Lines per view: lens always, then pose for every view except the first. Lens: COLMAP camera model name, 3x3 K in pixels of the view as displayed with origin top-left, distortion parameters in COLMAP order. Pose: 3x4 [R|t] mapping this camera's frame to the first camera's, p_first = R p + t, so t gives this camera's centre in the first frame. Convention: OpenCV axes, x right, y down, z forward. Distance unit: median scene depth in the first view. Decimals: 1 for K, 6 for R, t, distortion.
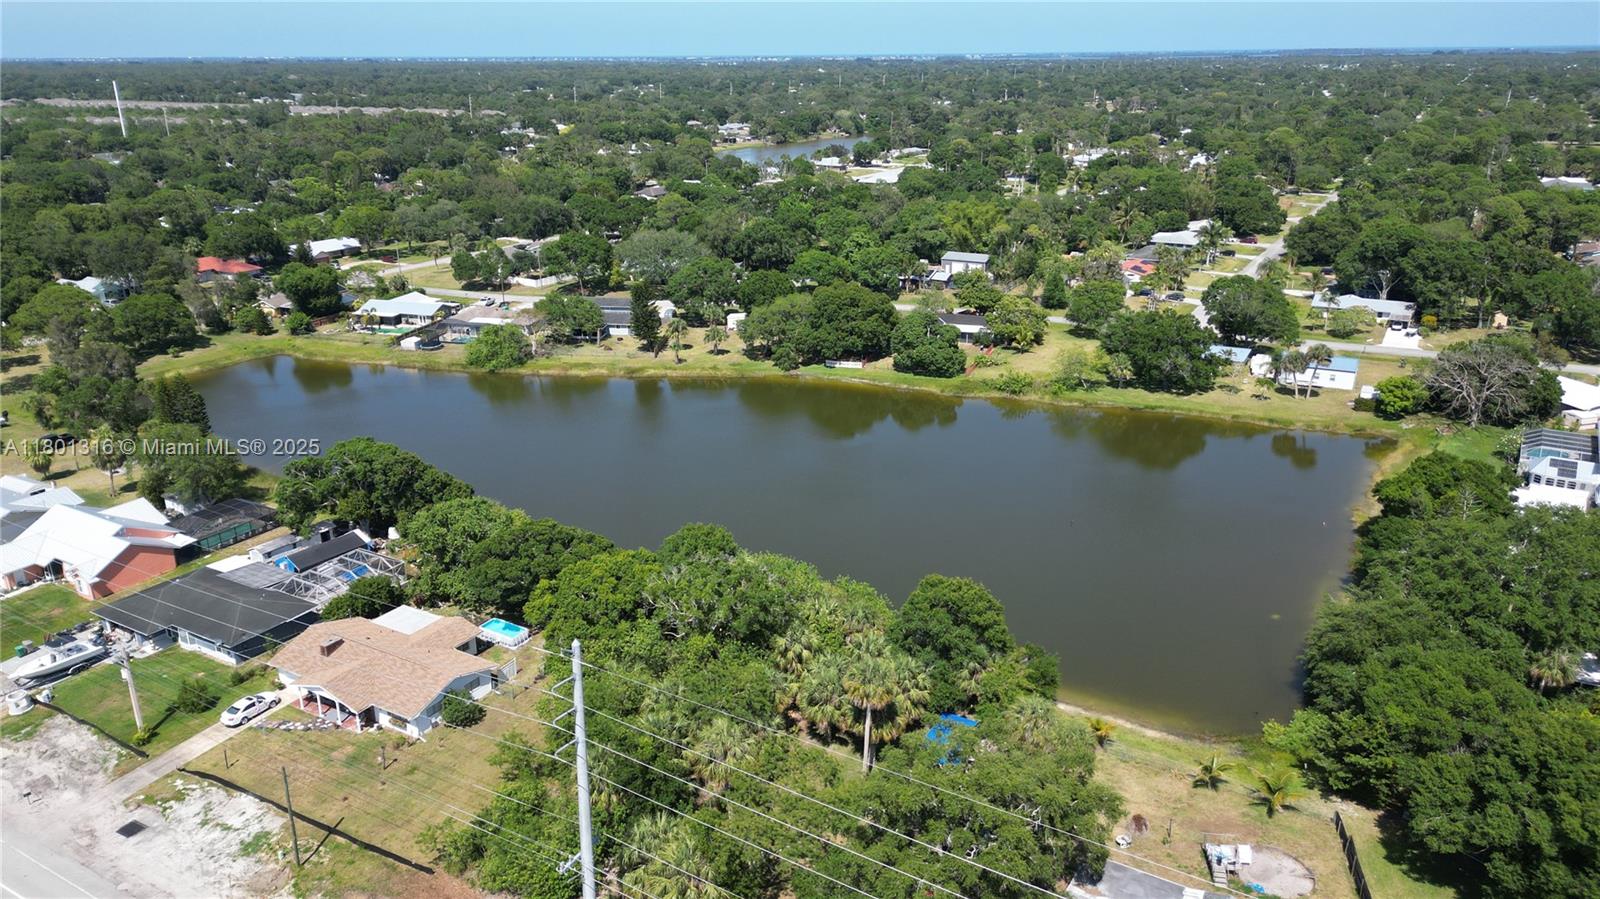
lens RADIAL K [[1120.9, 0, 800.0], [0, 1120.9, 449.5], [0, 0, 1]] dist [0.072036, -0.069593]
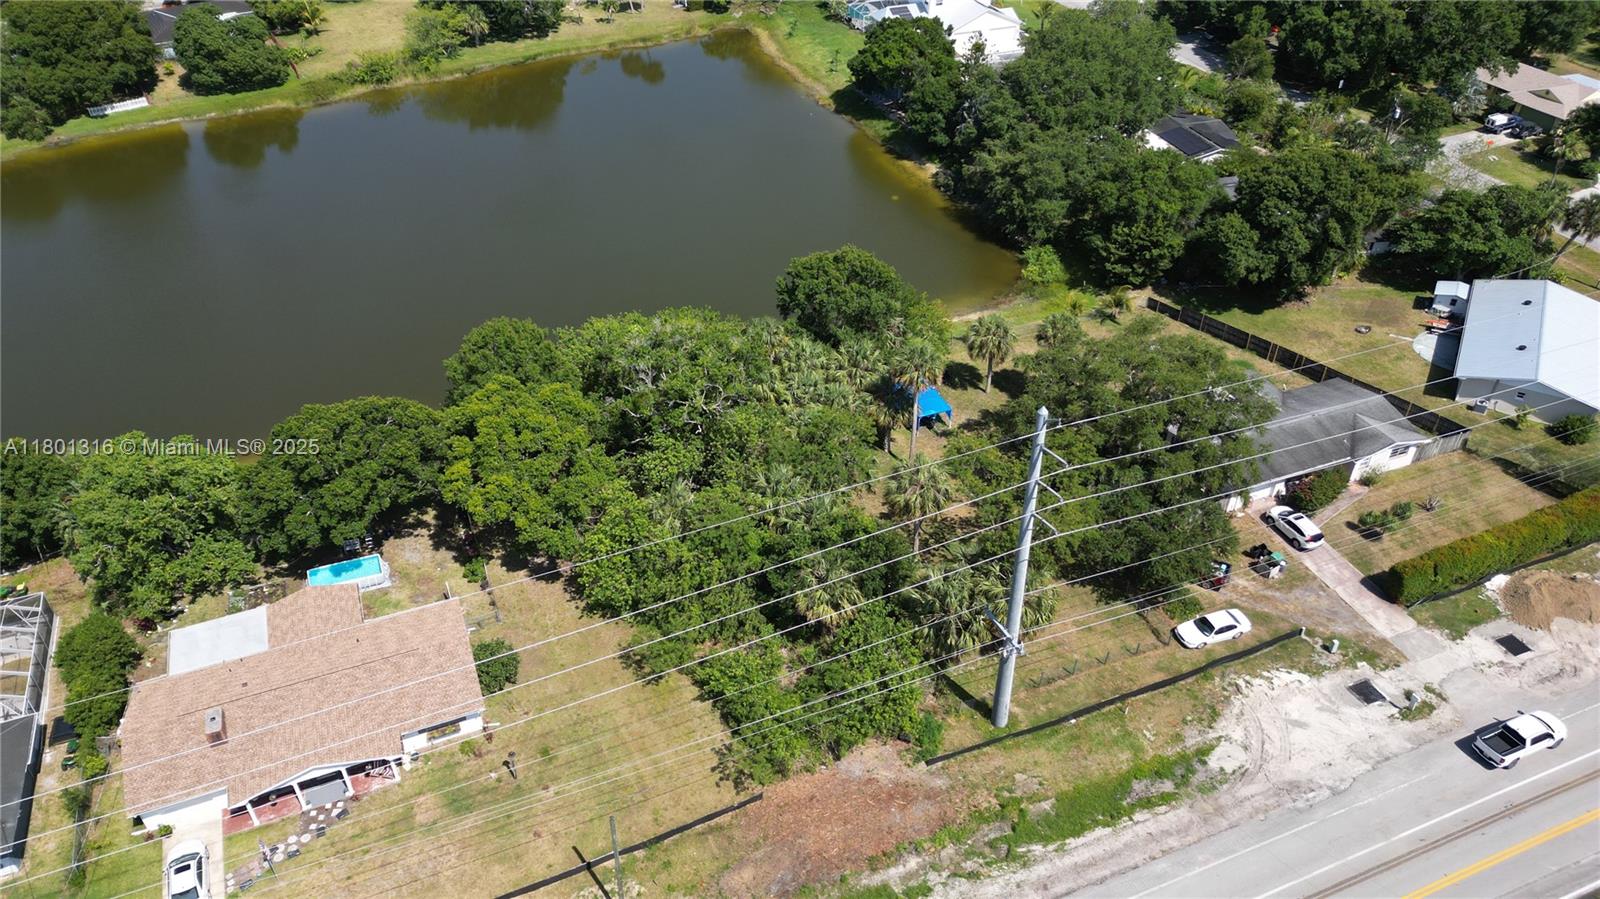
lens RADIAL K [[1120.9, 0, 800.0], [0, 1120.9, 449.5], [0, 0, 1]] dist [0.072036, -0.069593]
pose [[0.601881, -0.474139, 0.642597, -0.492232], [0.266456, 0.877790, 0.398102, -0.107000], [-0.752822, -0.068387, 0.654663, 0.331743]]
